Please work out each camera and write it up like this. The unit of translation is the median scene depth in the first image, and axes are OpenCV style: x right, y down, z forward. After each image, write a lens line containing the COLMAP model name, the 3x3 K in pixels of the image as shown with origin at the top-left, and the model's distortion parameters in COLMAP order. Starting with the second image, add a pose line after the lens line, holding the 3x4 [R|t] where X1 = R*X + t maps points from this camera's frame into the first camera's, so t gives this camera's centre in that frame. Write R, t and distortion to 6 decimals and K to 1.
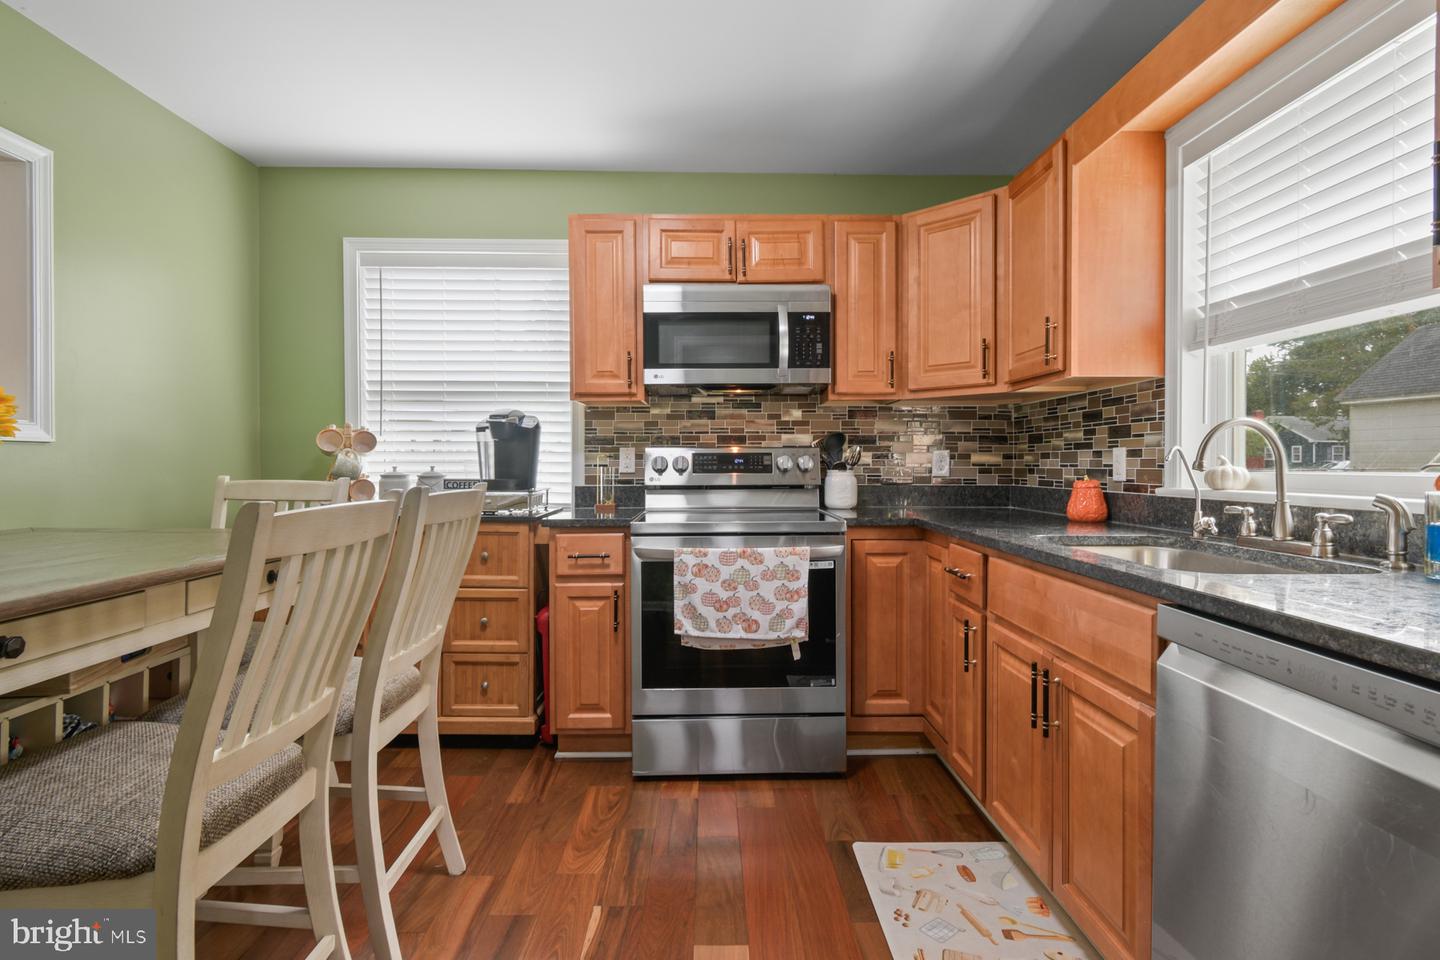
lens RADIAL K [[687.5, 0, 721.5], [0, 687.5, 465.8], [0, 0, 1]] dist [0.002286, -0.000355]
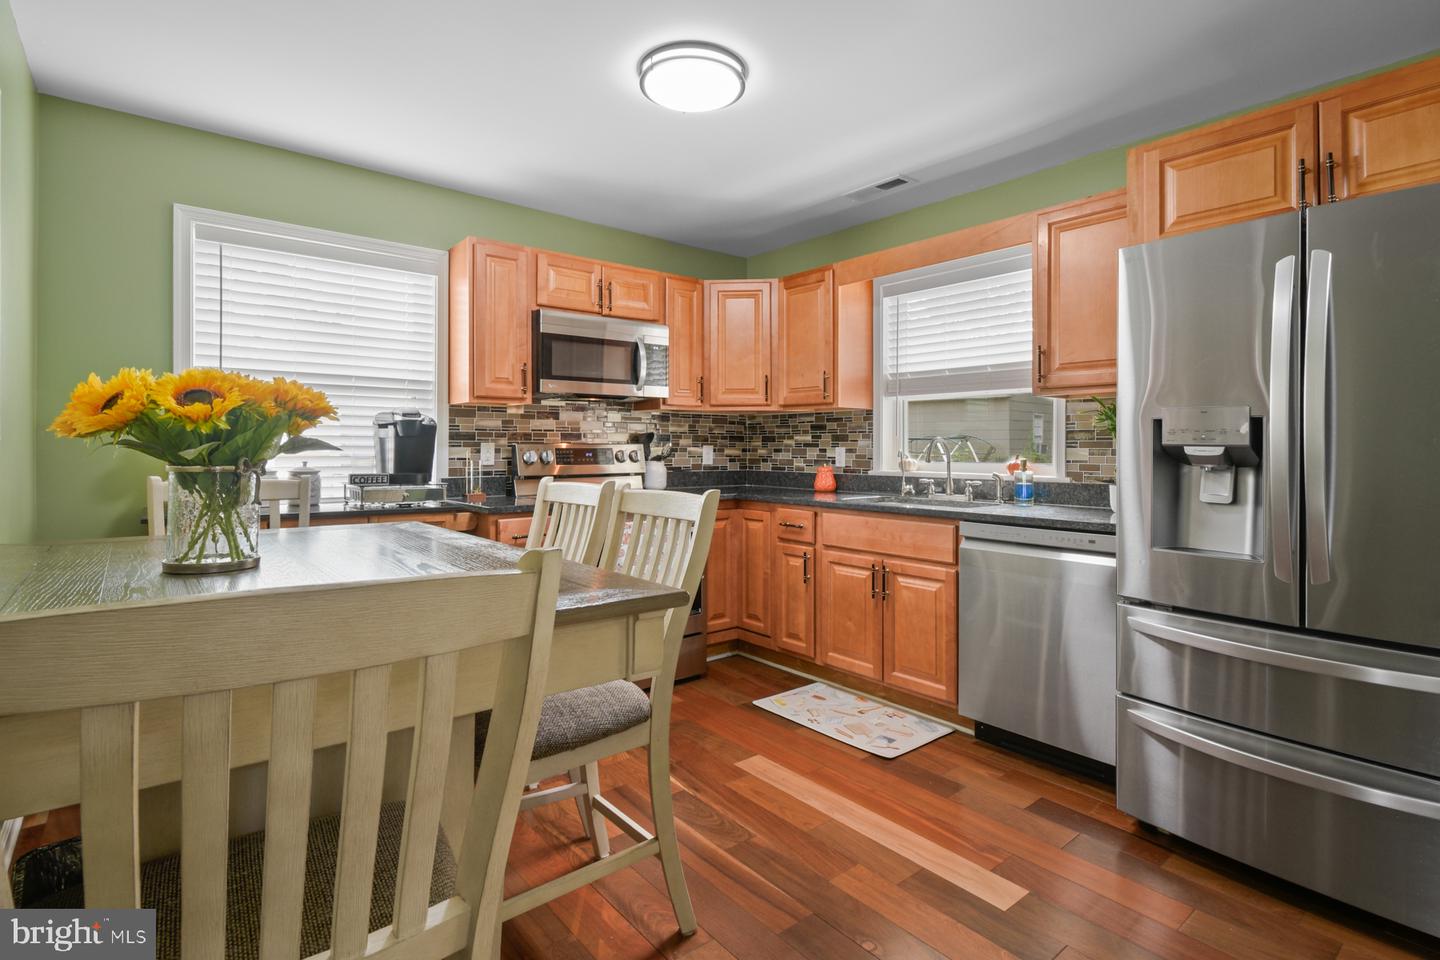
lens RADIAL K [[704.0, 0, 719.2], [0, 704.0, 439.8], [0, 0, 1]] dist [0.002327, 0.000139]
pose [[0.784742, 0.008112, 0.619769, -0.698620], [-0.000374, 0.999920, -0.012615, -0.021462], [-0.619822, 0.009667, 0.784683, -0.172679]]
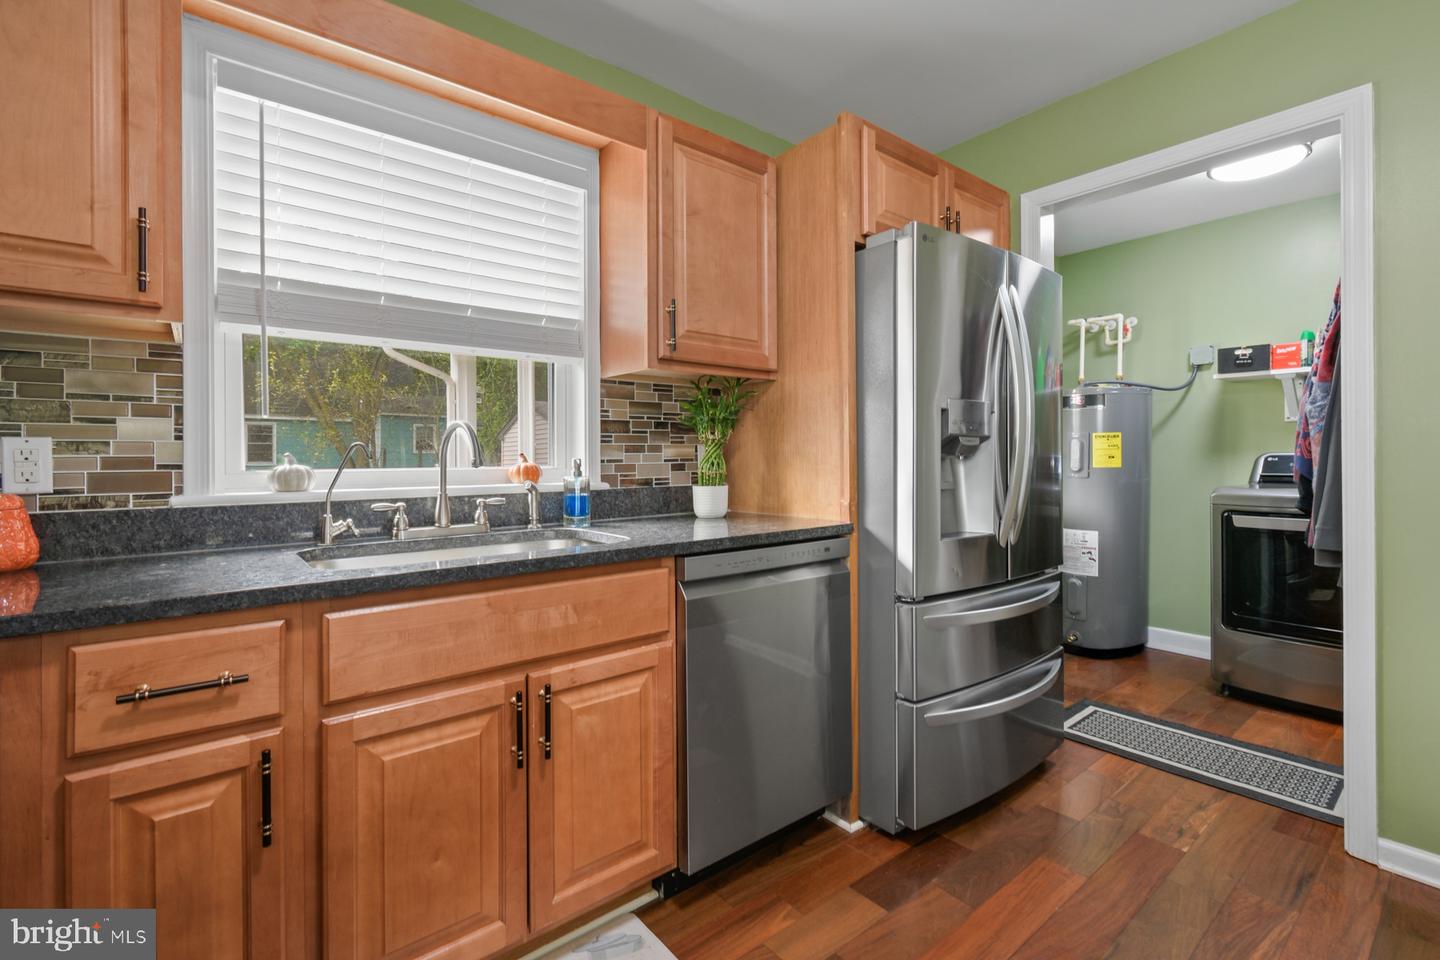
lens RADIAL K [[653.0, 0, 721.0], [0, 653.0, 459.9], [0, 0, 1]] dist [0.000266, 0.000114]
pose [[-0.617650, 0.002609, 0.786449, -0.219460], [0.010689, 0.999930, 0.005077, -0.003387], [-0.786380, 0.011542, -0.617635, 0.832729]]
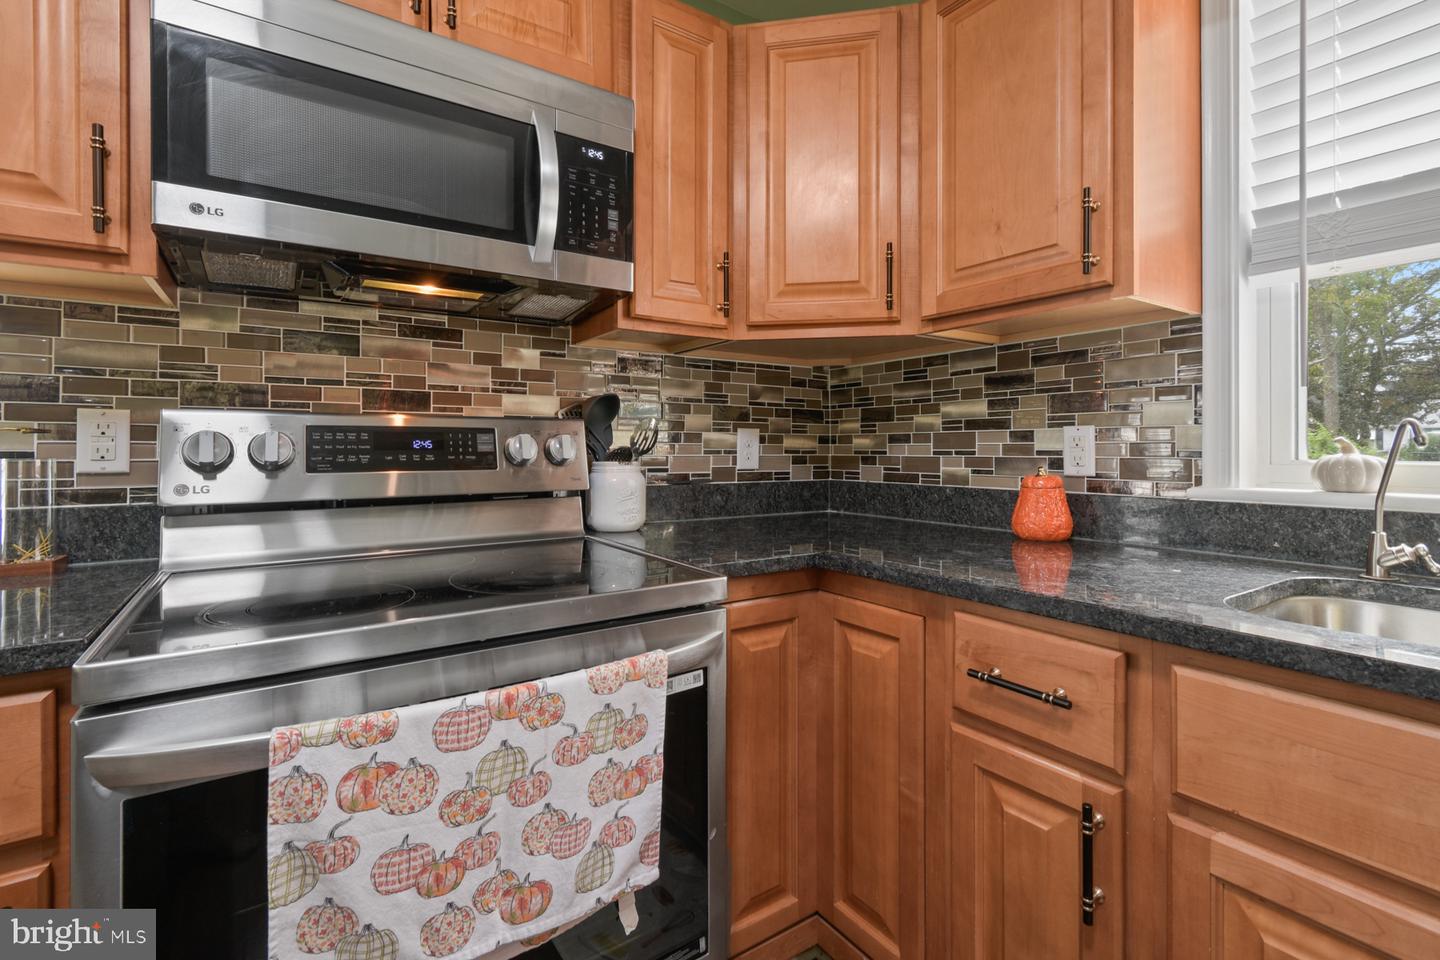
lens RADIAL K [[652.3, 0, 719.4], [0, 652.3, 443.1], [0, 0, 1]] dist [0.002203, 0.000020]
pose [[0.838499, 0.005680, 0.544873, -0.057184], [0.001107, 0.999926, -0.012128, -0.002344], [-0.544902, 0.010772, 0.838431, 0.623755]]
